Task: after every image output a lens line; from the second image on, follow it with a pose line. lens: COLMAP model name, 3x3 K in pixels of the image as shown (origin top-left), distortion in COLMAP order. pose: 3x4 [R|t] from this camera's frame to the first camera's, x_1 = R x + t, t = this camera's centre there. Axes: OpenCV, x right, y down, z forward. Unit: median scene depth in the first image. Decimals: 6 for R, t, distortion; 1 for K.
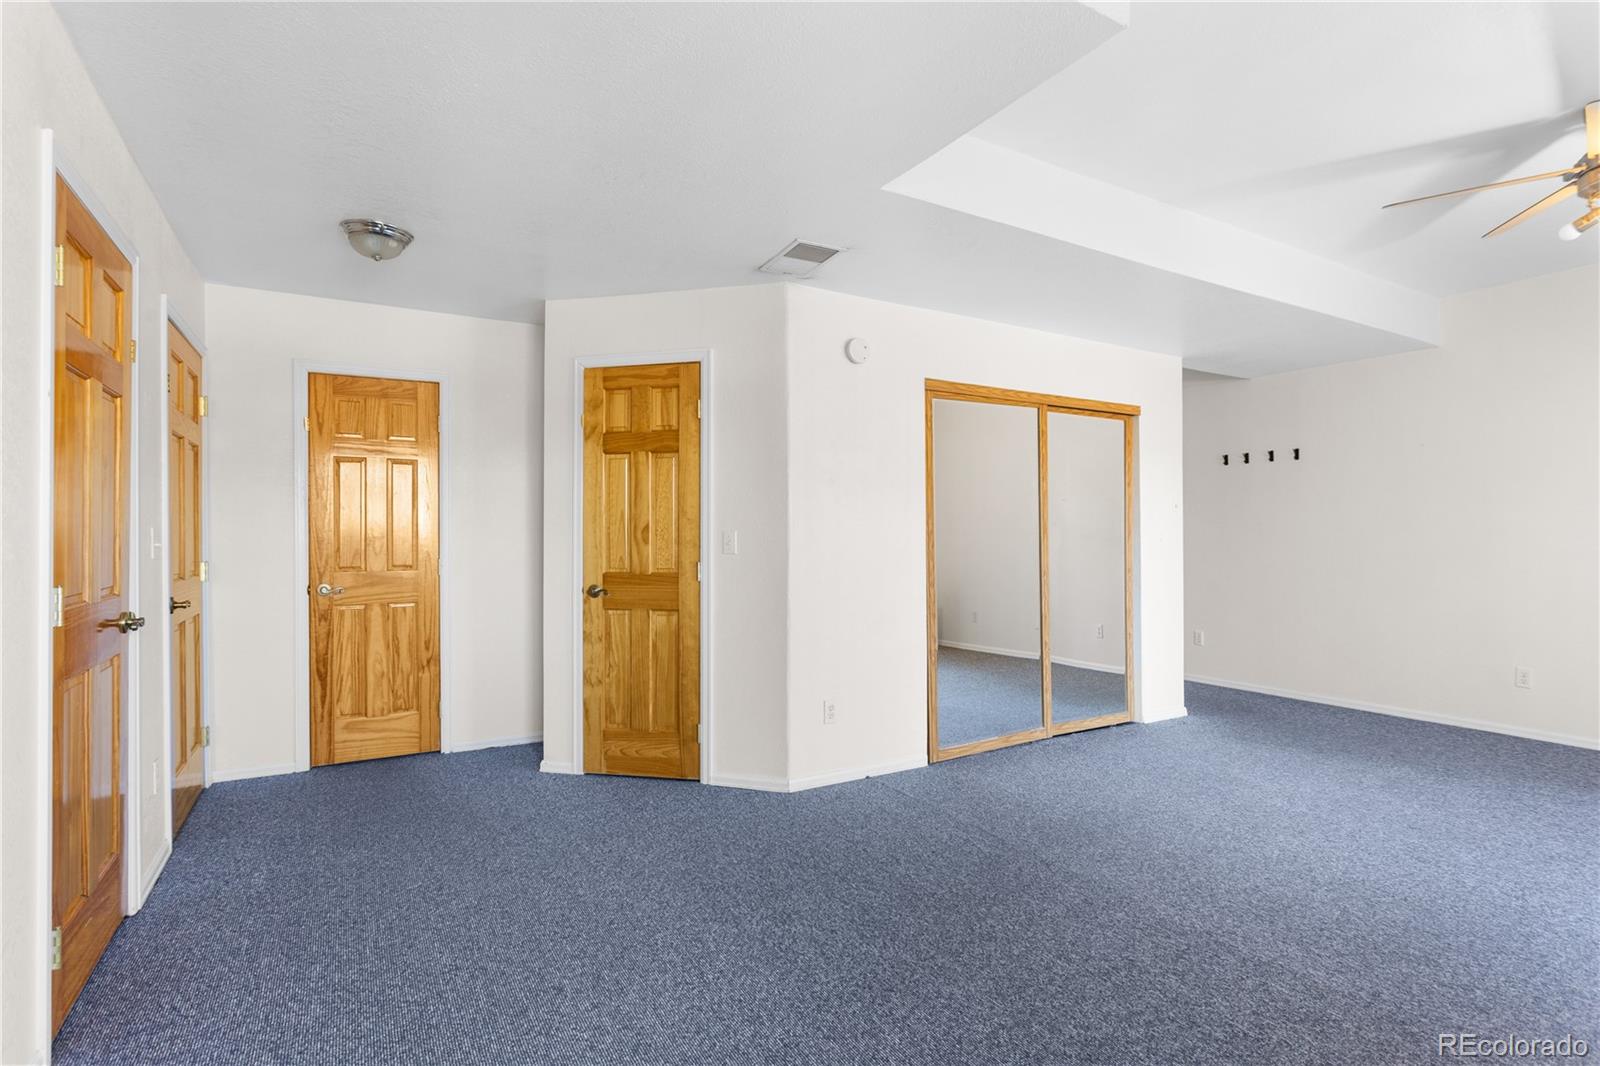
lens RADIAL K [[787.5, 0, 795.6], [0, 787.5, 527.6], [0, 0, 1]] dist [-0.006590, 0.004571]
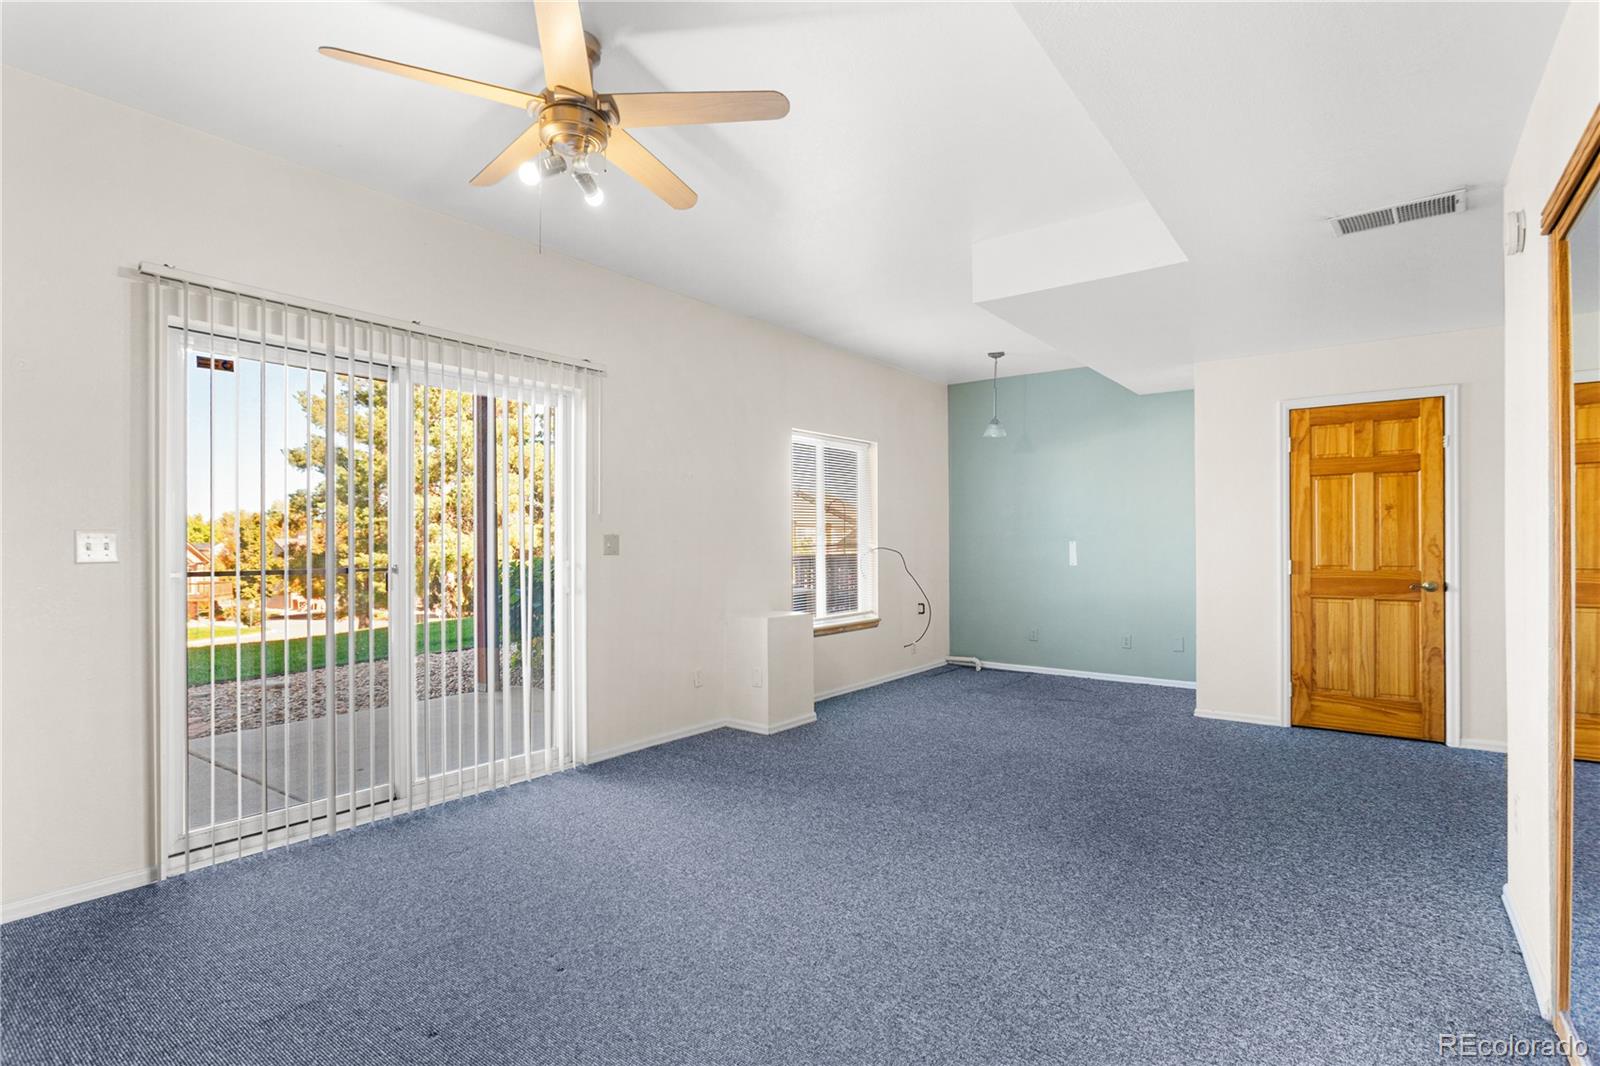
lens RADIAL K [[787.5, 0, 803.8], [0, 787.5, 538.5], [0, 0, 1]] dist [-0.006590, 0.004571]
pose [[-0.918104, 0.001262, -0.396338, 0.985343], [0.007184, 0.999884, -0.013457, 0.013835], [0.396275, -0.015202, -0.918006, 1.613512]]
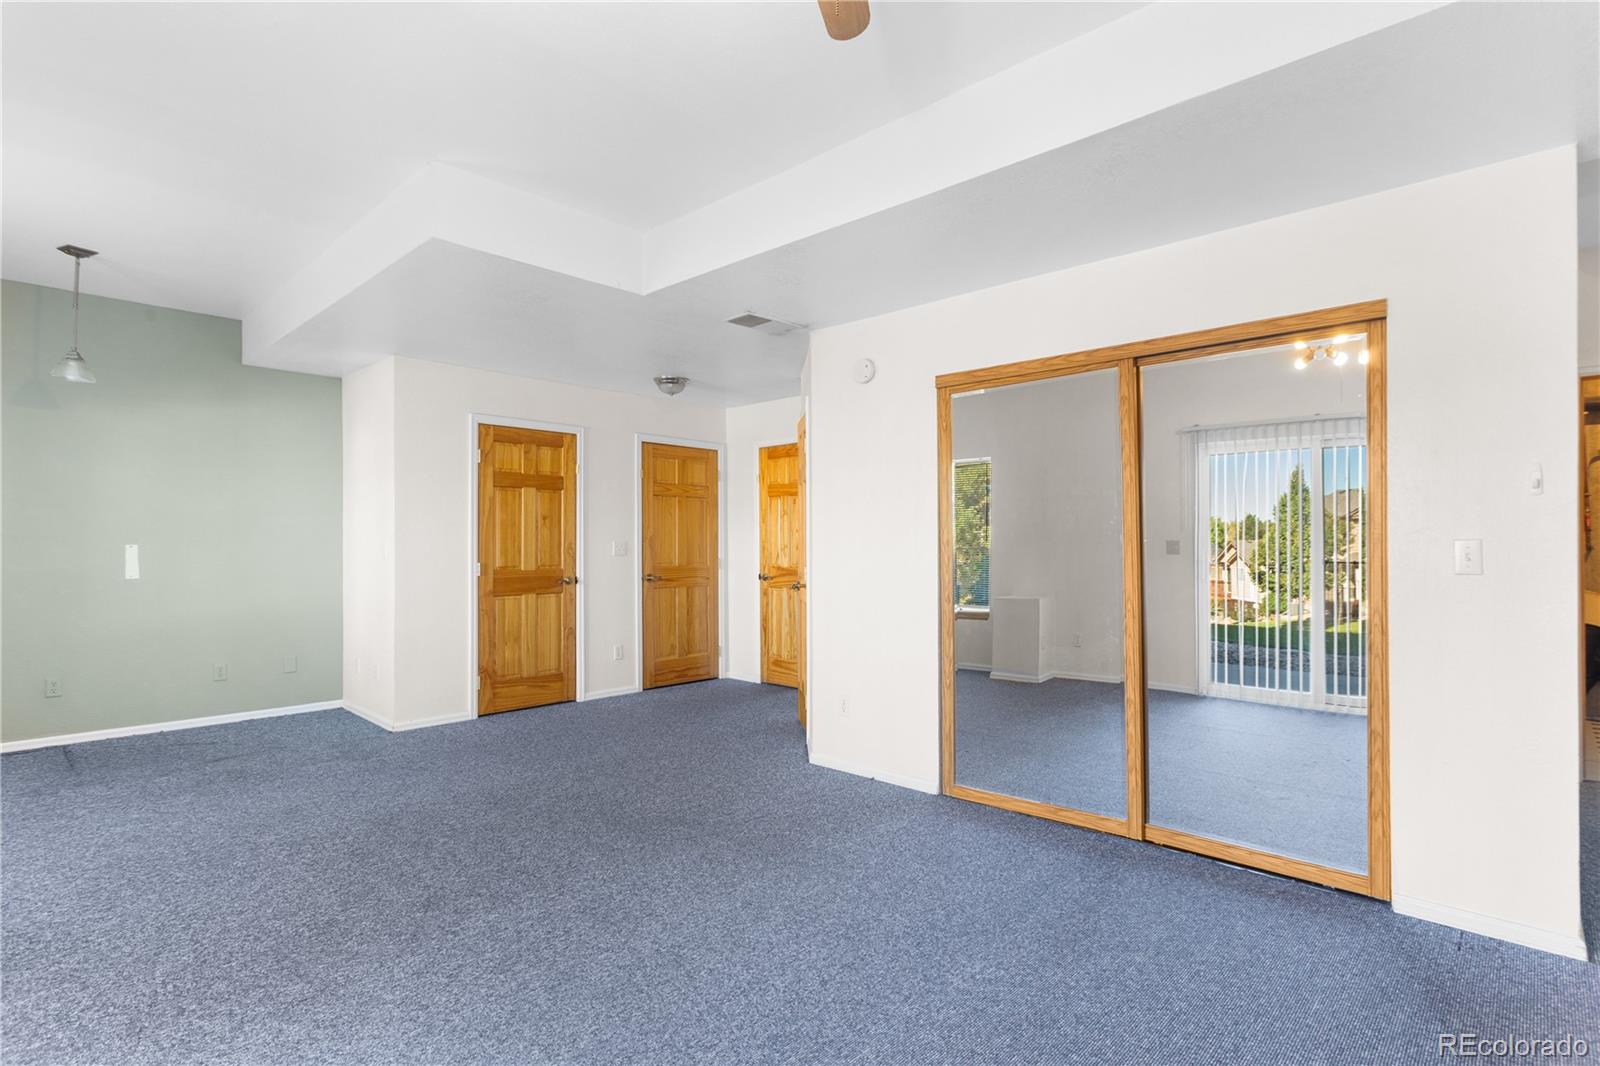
lens RADIAL K [[787.5, 0, 790.6], [0, 787.5, 538.8], [0, 0, 1]] dist [-0.006590, 0.004571]
pose [[0.278513, -0.004353, -0.960423, 1.282540], [0.010637, 0.999942, -0.001447, 0.000864], [0.960374, -0.009813, 0.278543, 0.735559]]
